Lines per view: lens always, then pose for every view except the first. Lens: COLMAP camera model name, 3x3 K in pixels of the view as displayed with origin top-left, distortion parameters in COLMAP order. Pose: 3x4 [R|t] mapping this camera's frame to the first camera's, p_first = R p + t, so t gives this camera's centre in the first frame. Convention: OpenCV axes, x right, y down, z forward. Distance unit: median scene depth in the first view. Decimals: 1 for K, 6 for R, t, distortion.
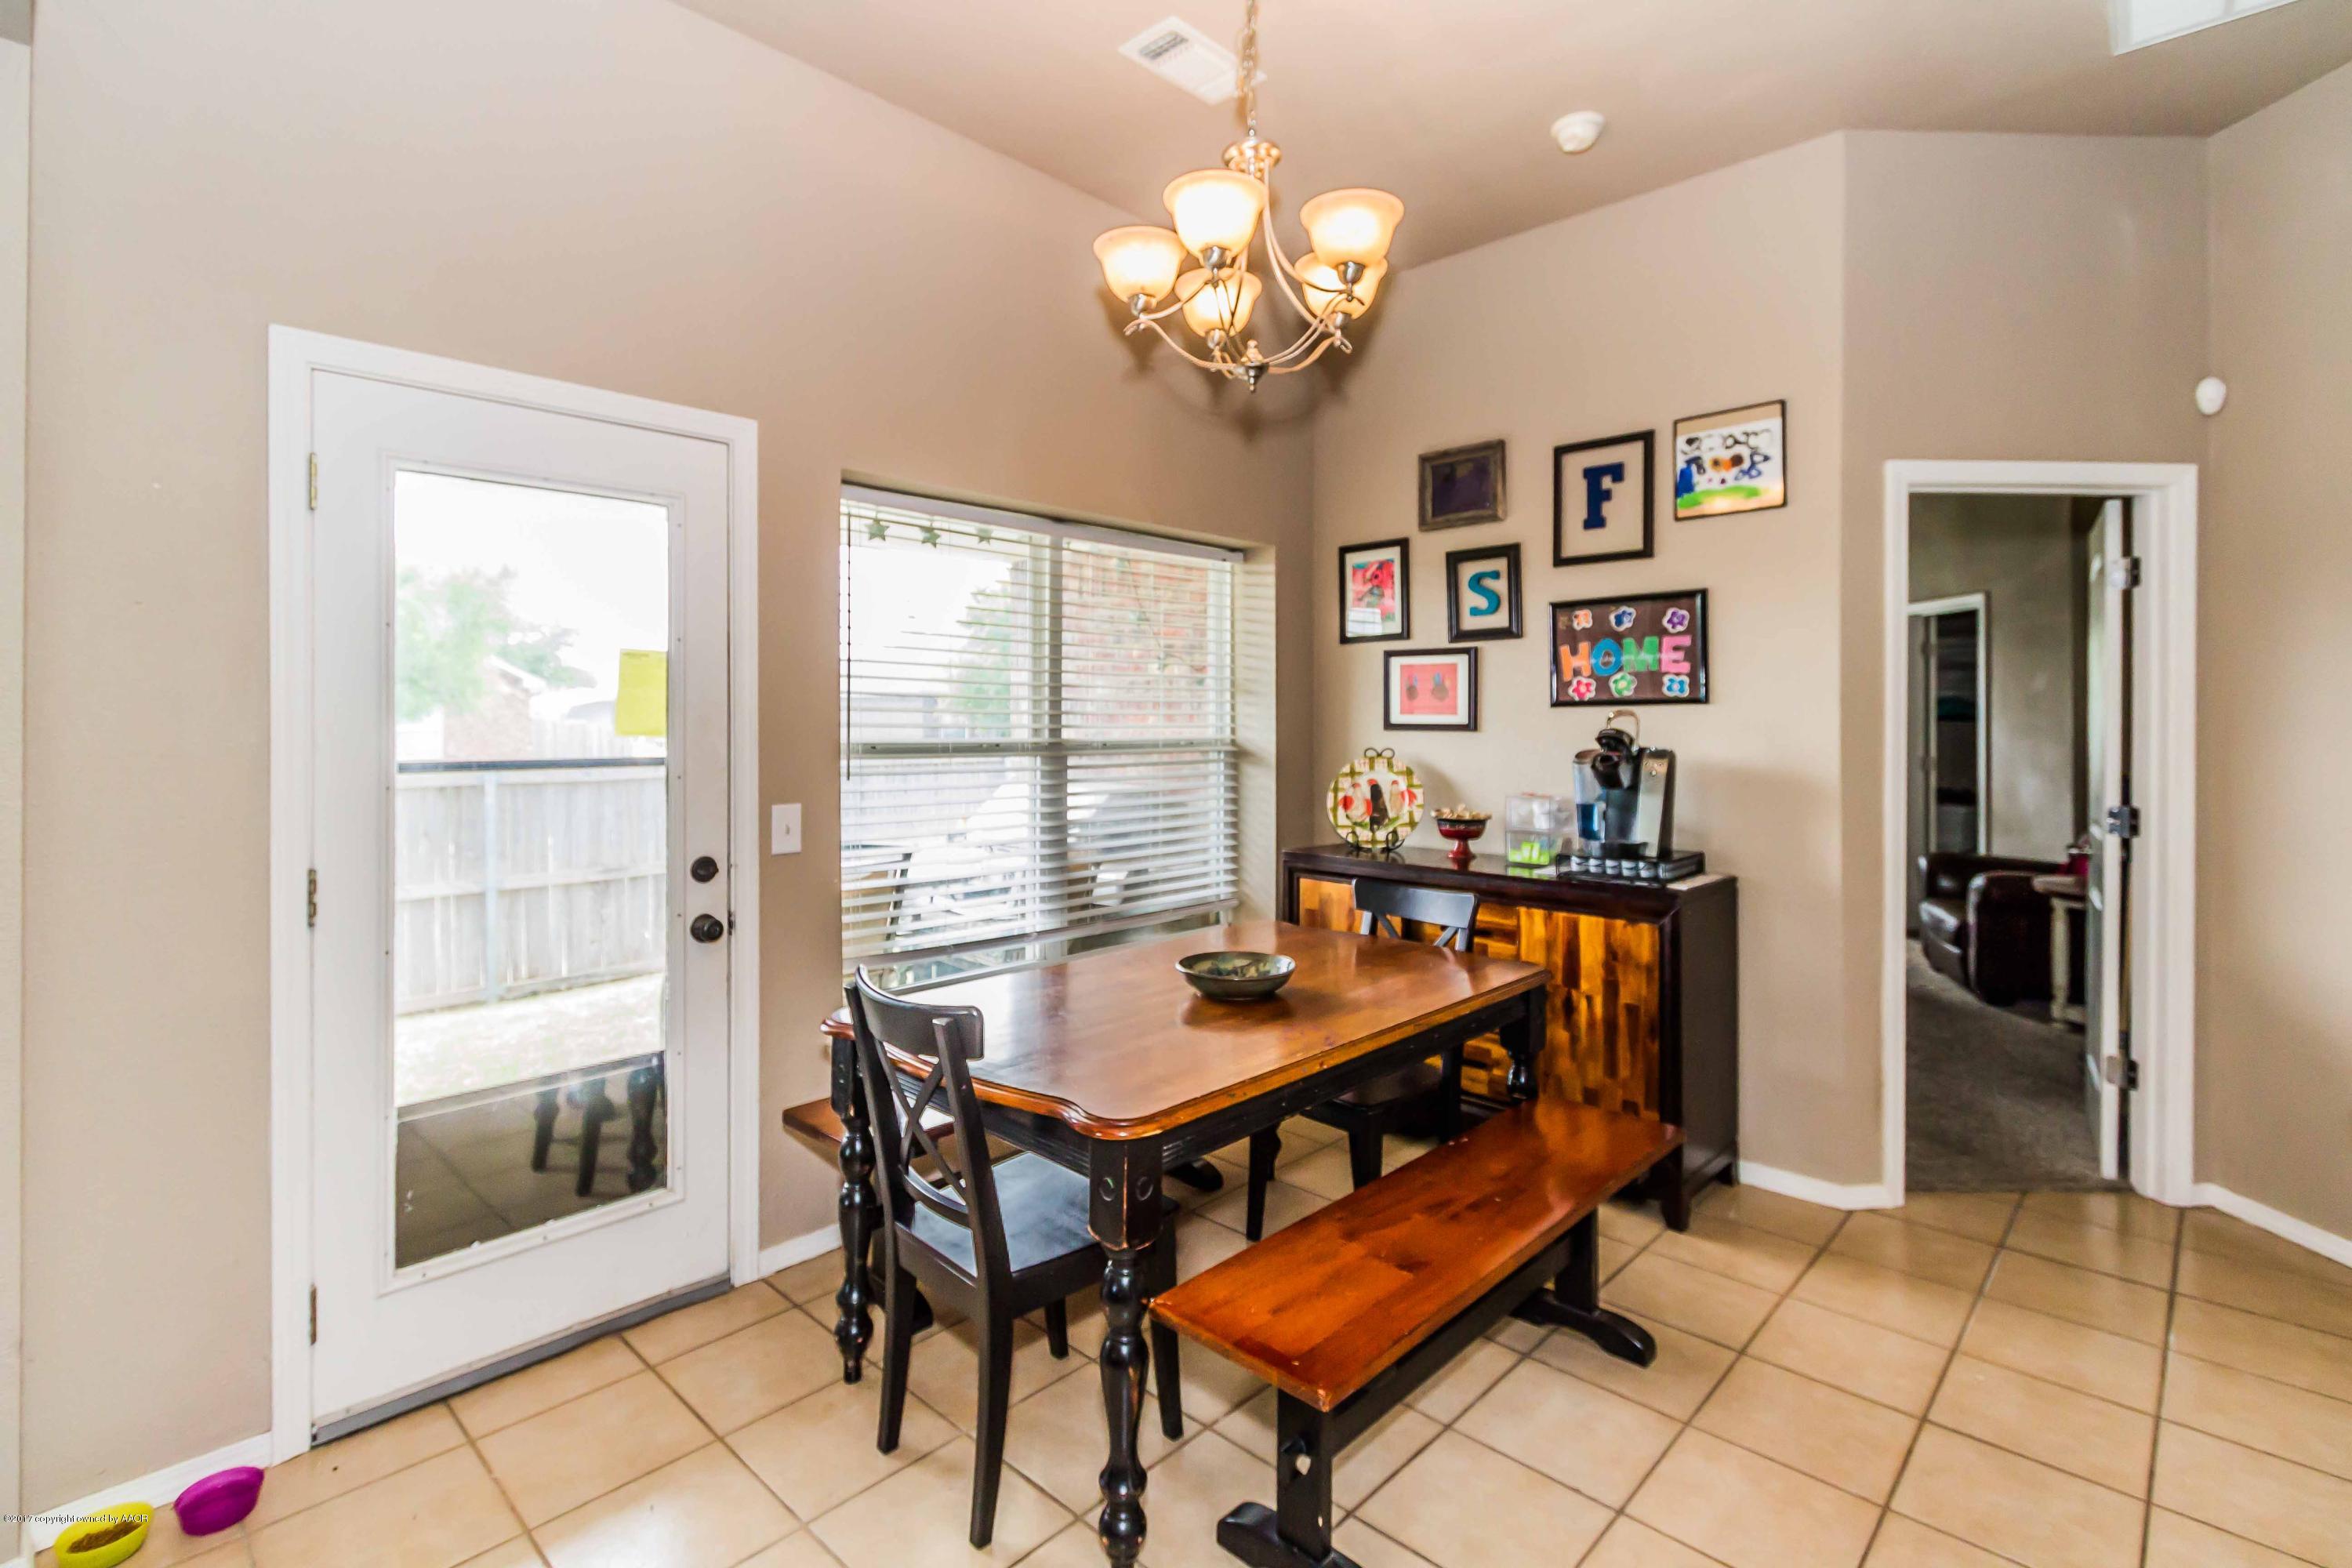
lens RADIAL K [[1088.6, 0, 1162.9], [0, 1088.6, 725.5], [0, 0, 1]] dist [0.004649, -0.001998]
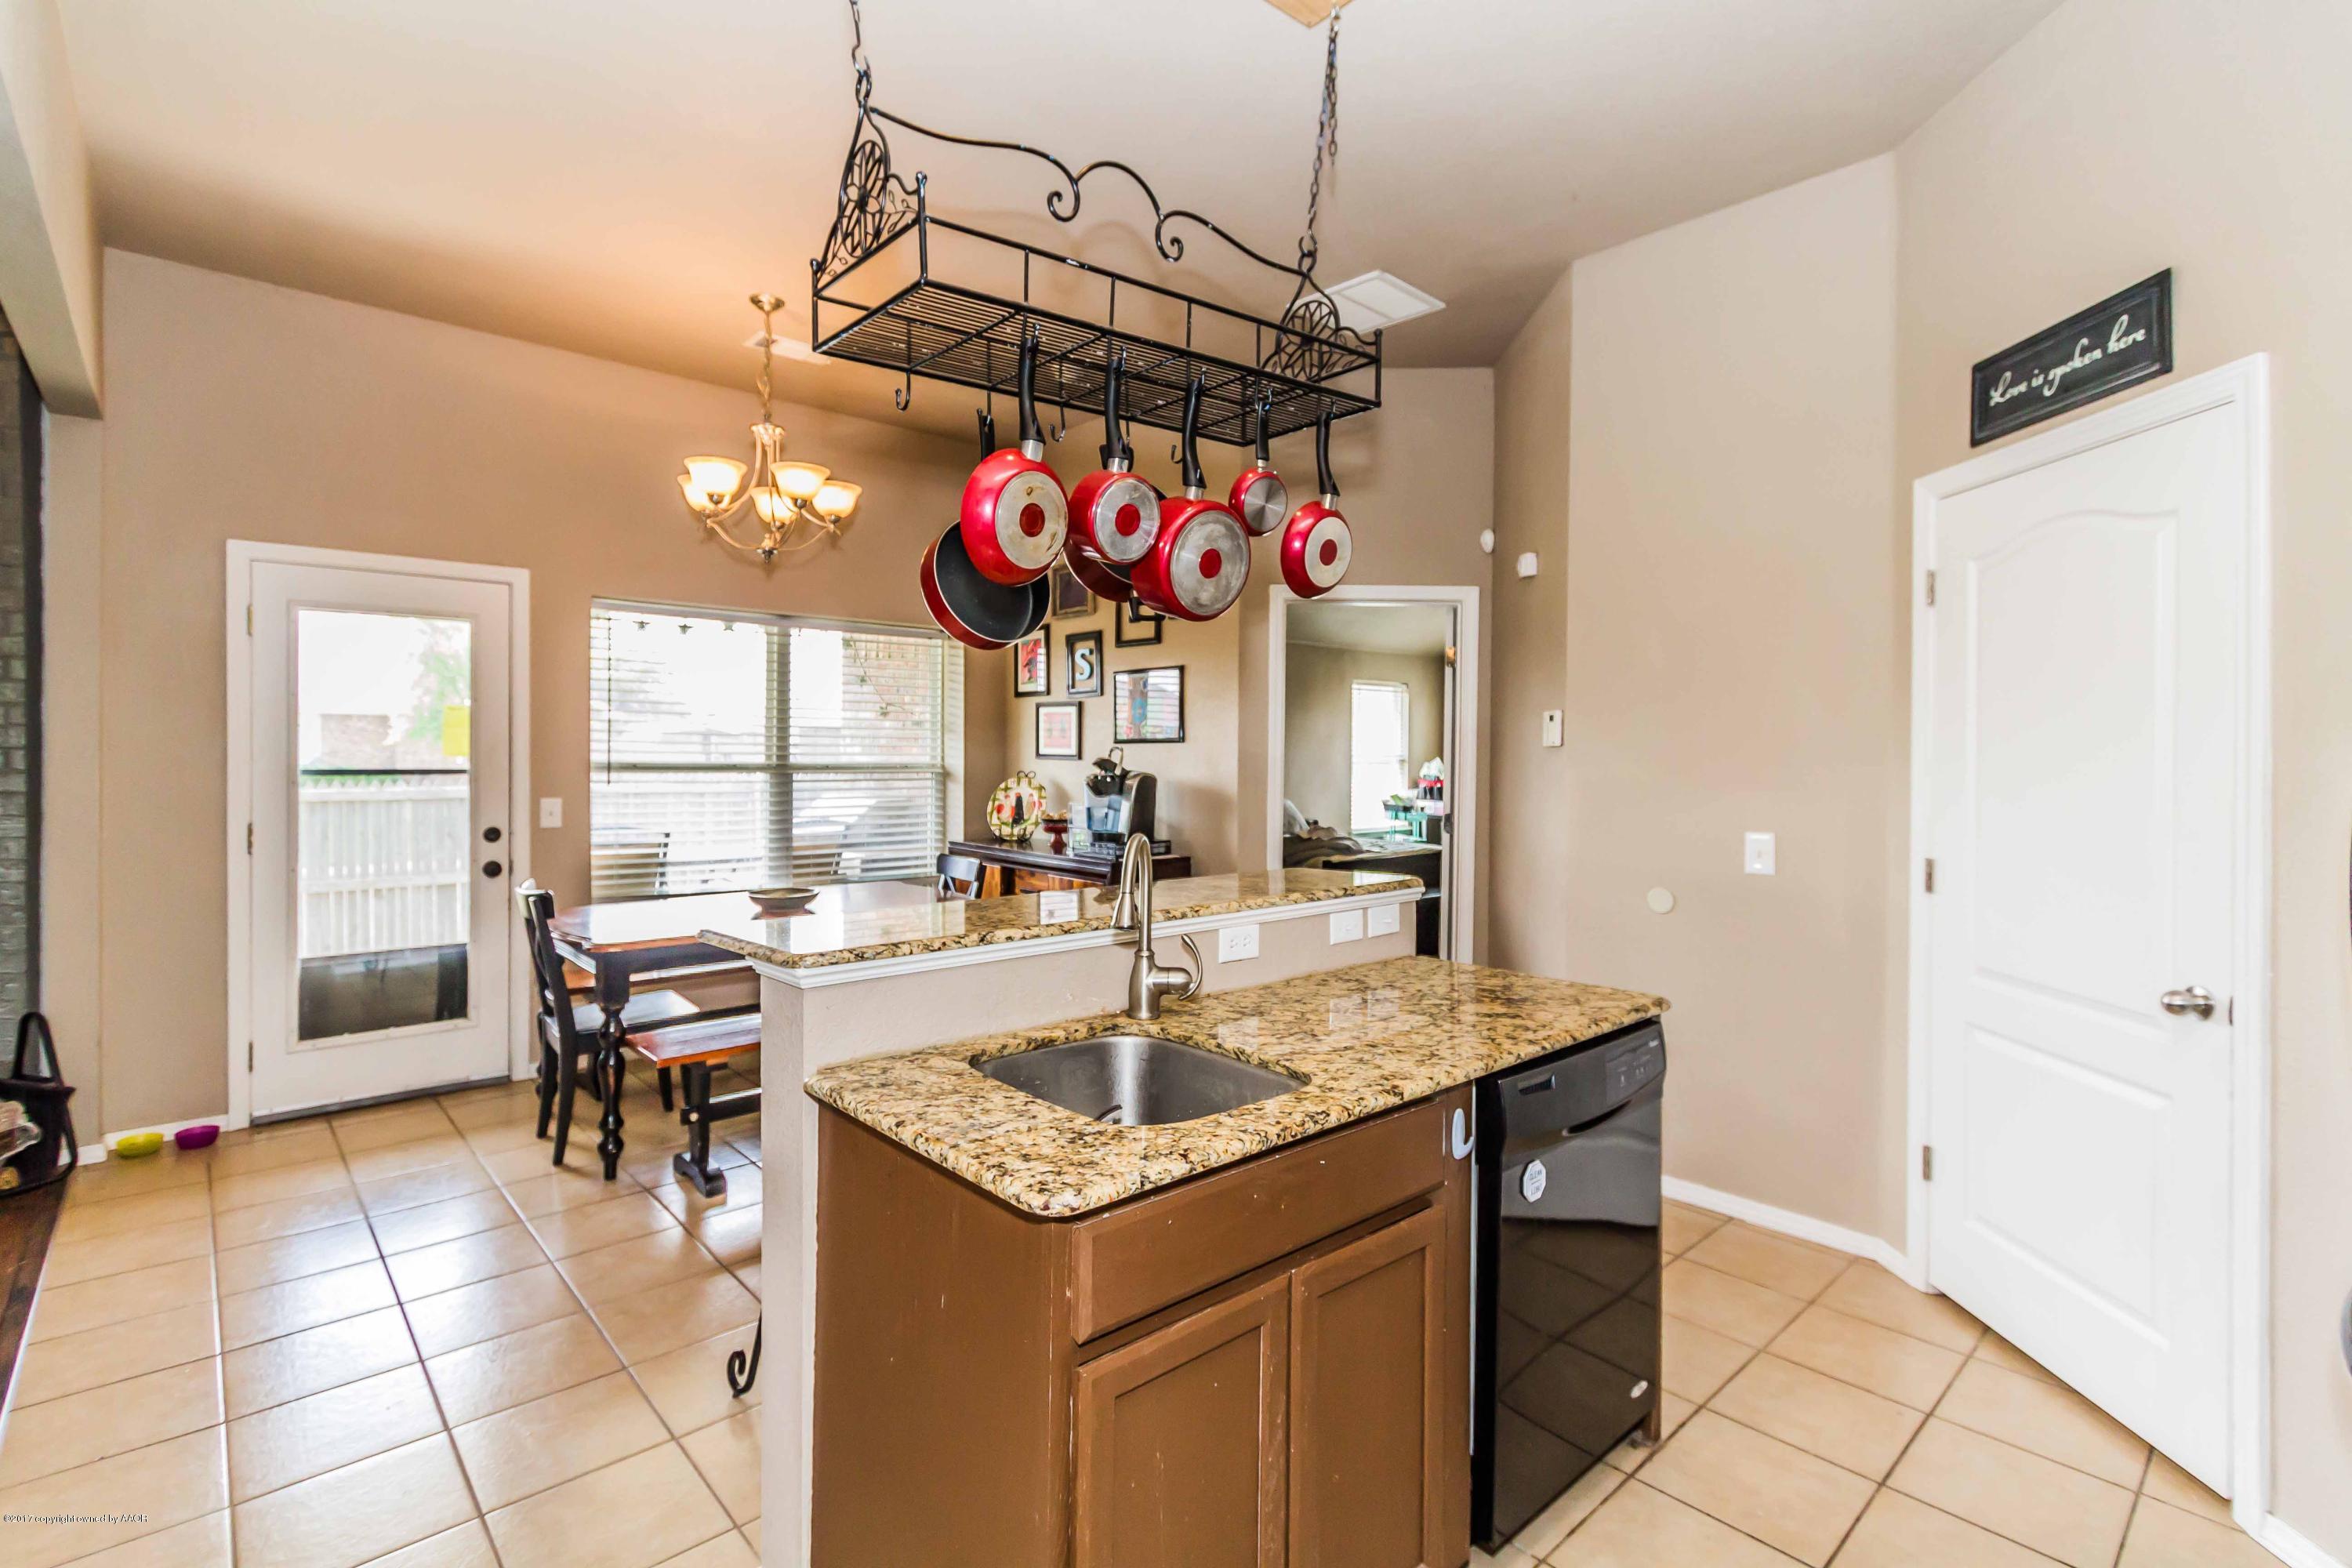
lens RADIAL K [[1088.6, 0, 1195.6], [0, 1088.6, 763.8], [0, 0, 1]] dist [0.004649, -0.001998]
pose [[0.998107, 0.008822, -0.060863, 0.525395], [-0.008510, 0.999949, 0.005377, 0.001704], [0.060907, -0.004848, 0.998132, -0.428093]]
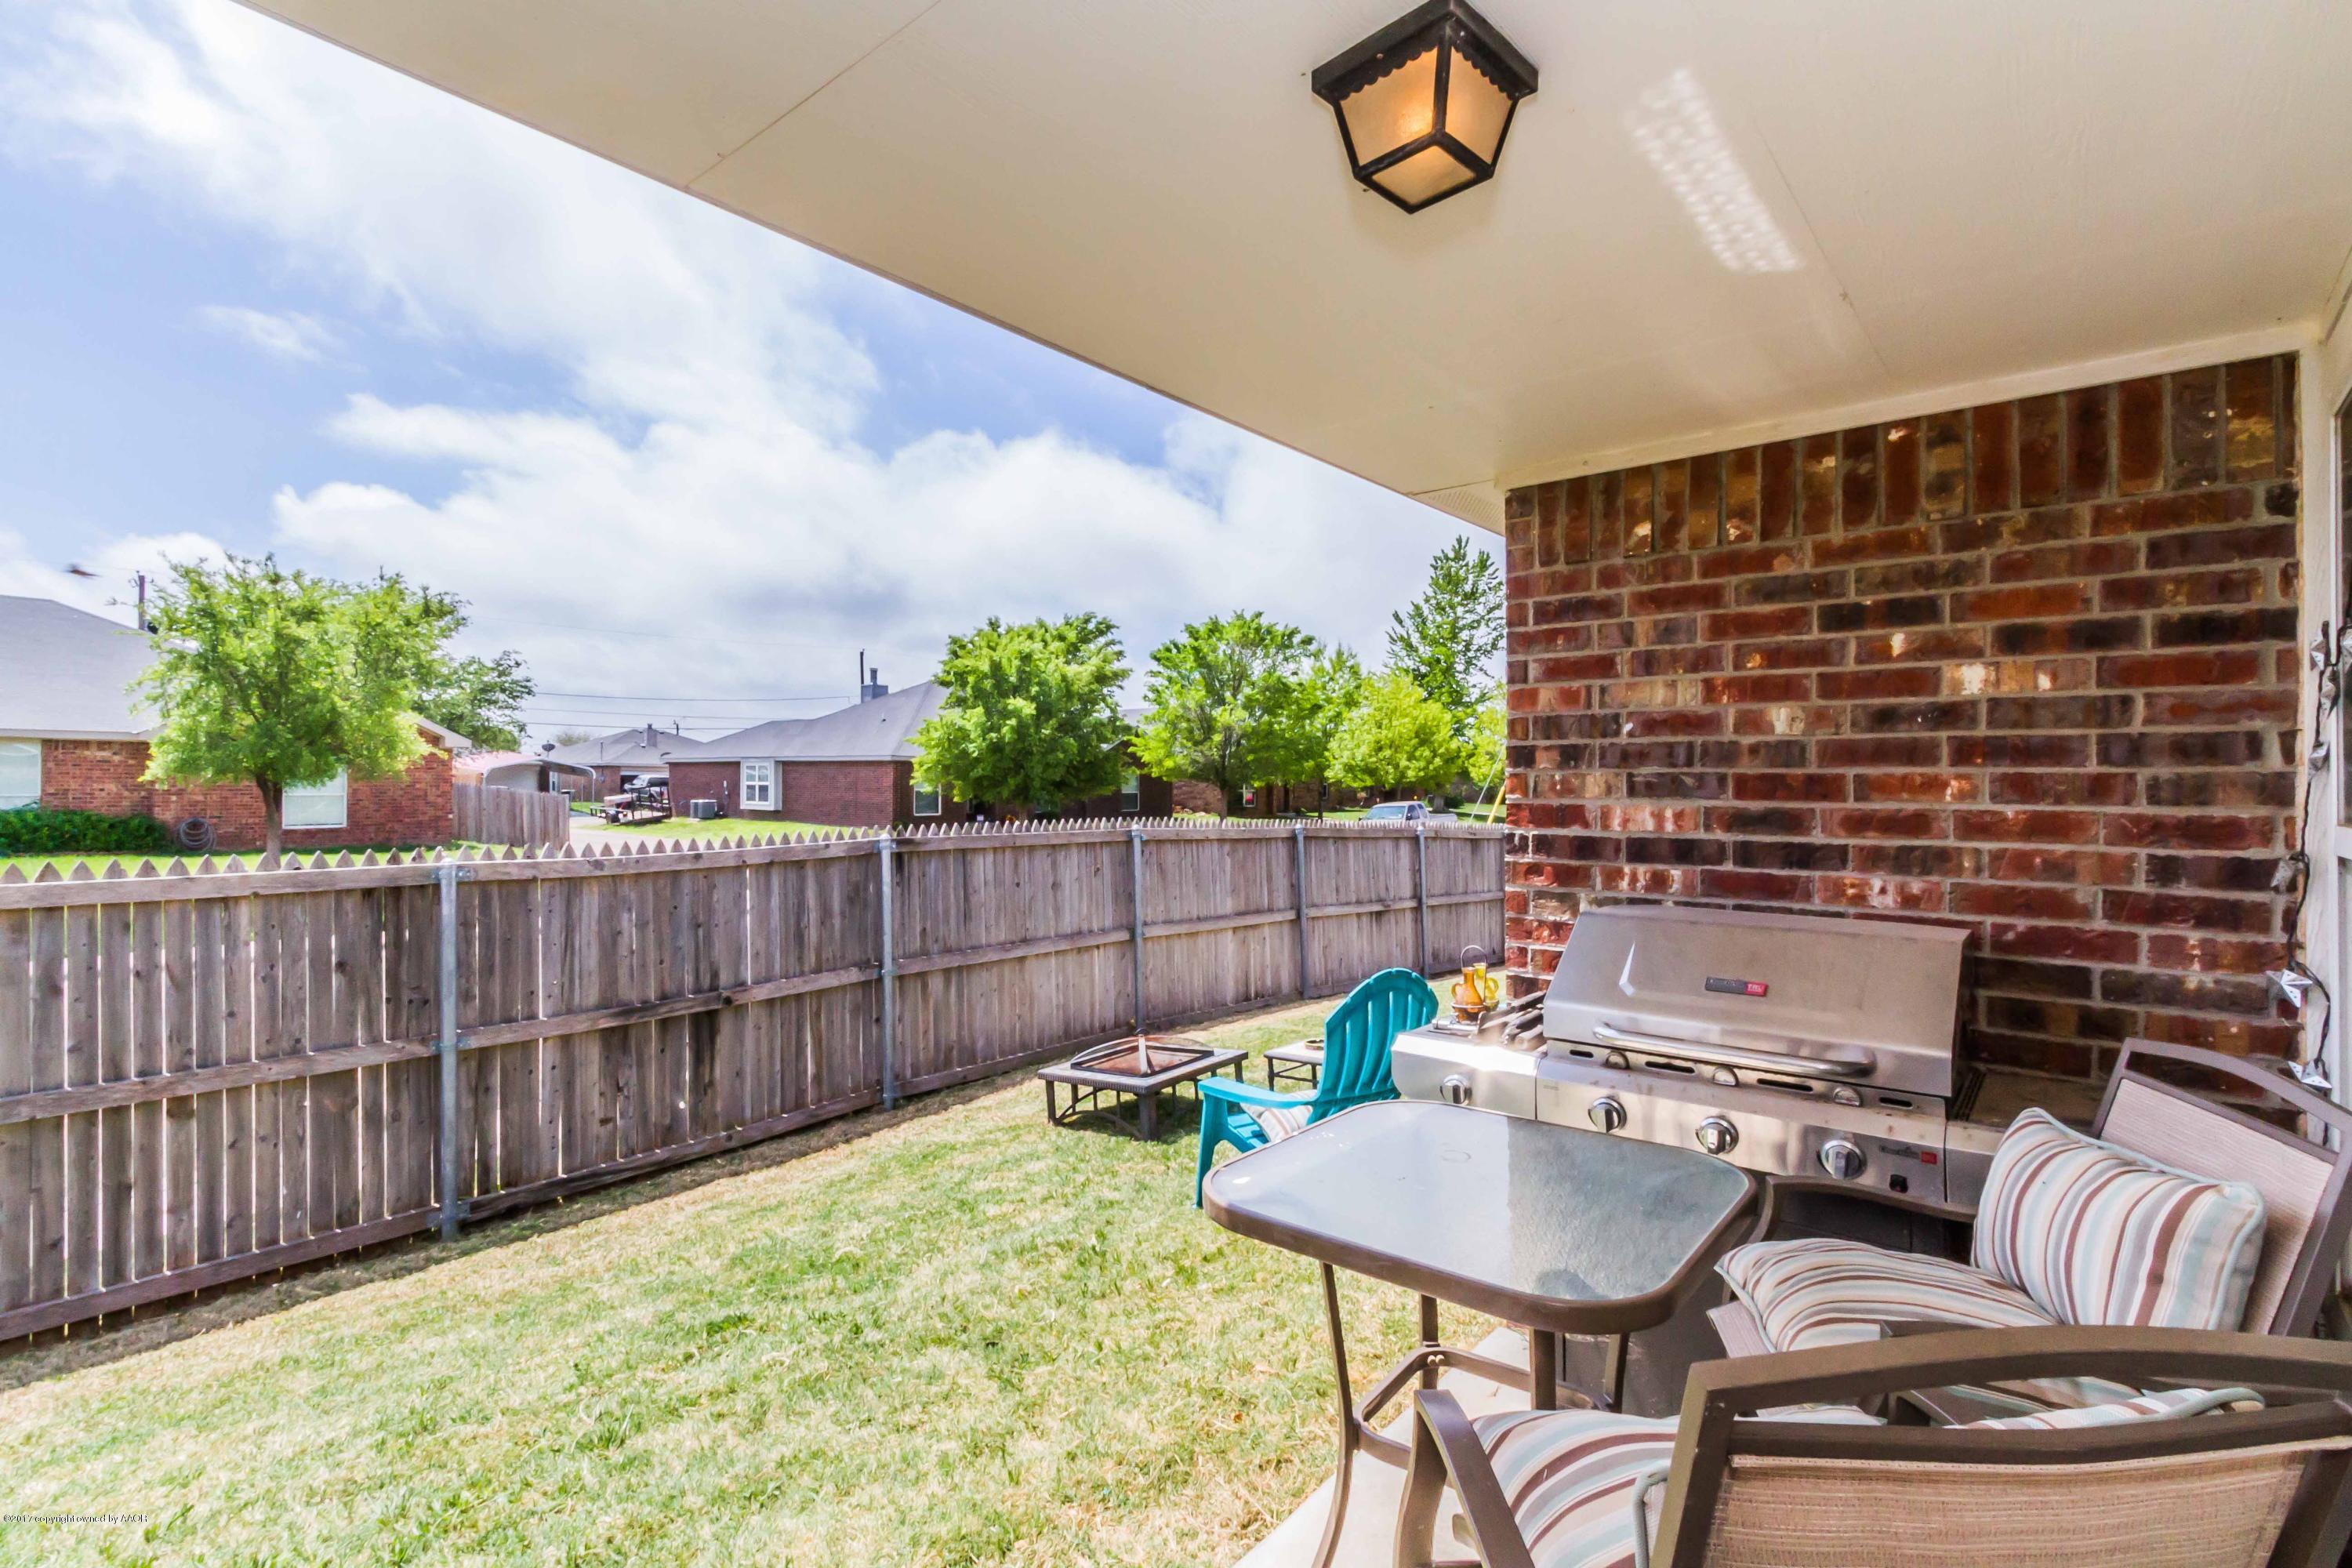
lens RADIAL K [[1088.6, 0, 1166.9], [0, 1088.6, 781.2], [0, 0, 1]] dist [0.004649, -0.001998]
pose [[0.997963, 0.002808, 0.063726, -0.485155], [-0.002231, 0.999956, -0.009118, -0.004592], [-0.063749, 0.008957, 0.997926, 0.685634]]
